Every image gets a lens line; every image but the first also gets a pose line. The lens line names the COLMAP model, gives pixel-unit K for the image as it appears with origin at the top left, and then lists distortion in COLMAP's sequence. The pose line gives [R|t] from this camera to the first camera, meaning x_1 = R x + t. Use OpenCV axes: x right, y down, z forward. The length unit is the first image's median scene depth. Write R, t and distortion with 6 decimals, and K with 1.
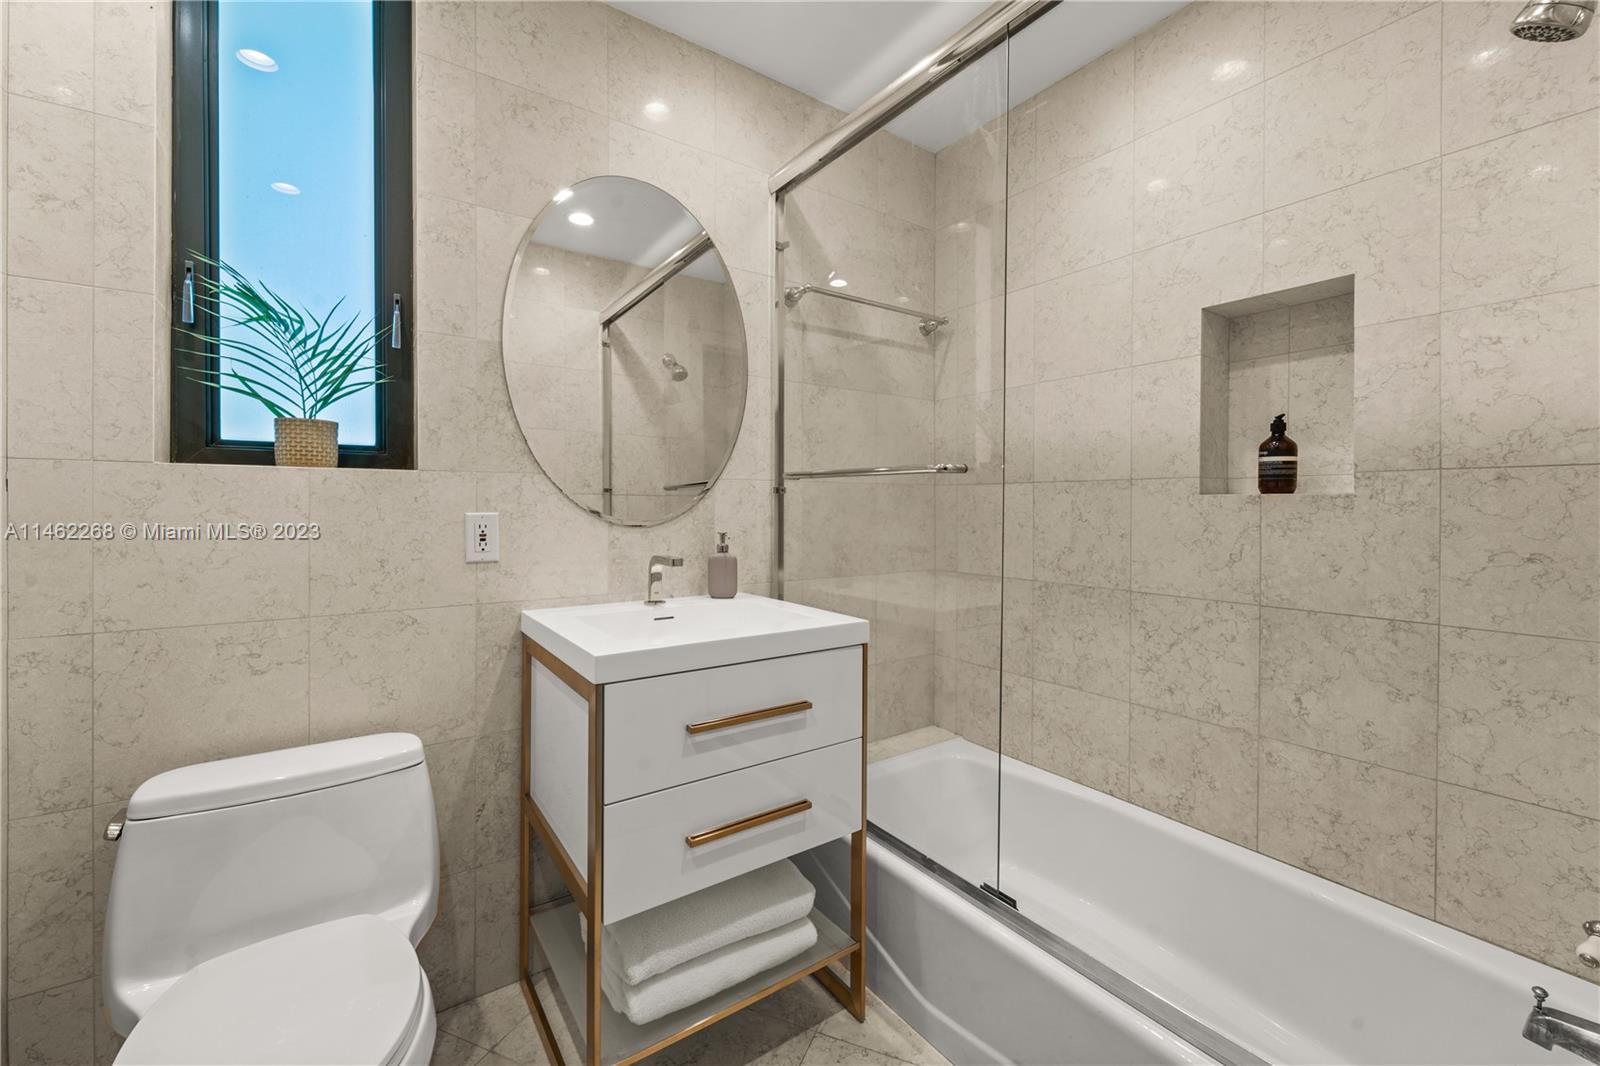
lens RADIAL K [[646.1, 0, 805.0], [0, 646.1, 521.5], [0, 0, 1]] dist [0.000285, 0.000003]
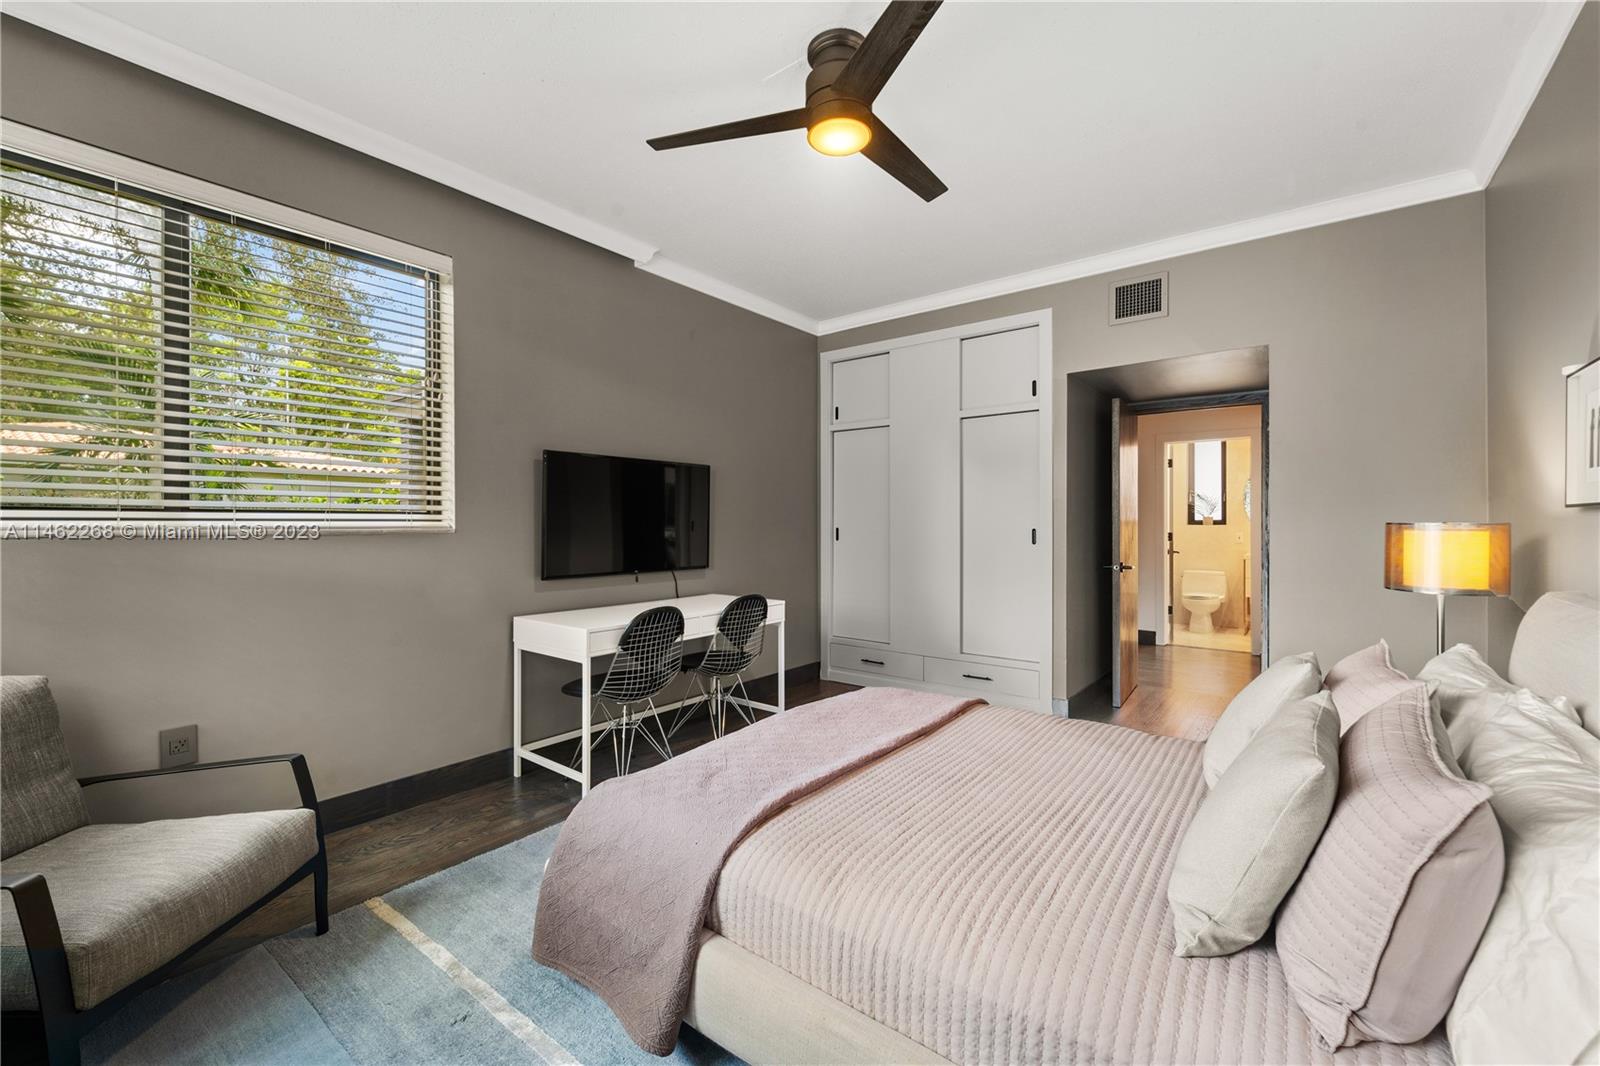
lens RADIAL K [[646.1, 0, 805.0], [0, 646.1, 521.5], [0, 0, 1]] dist [0.000285, 0.000003]
pose [[0.291906, -0.010186, -0.956393, 3.624602], [-0.009050, 0.999869, -0.013411, -0.007244], [0.956404, 0.012571, 0.291776, -4.041060]]
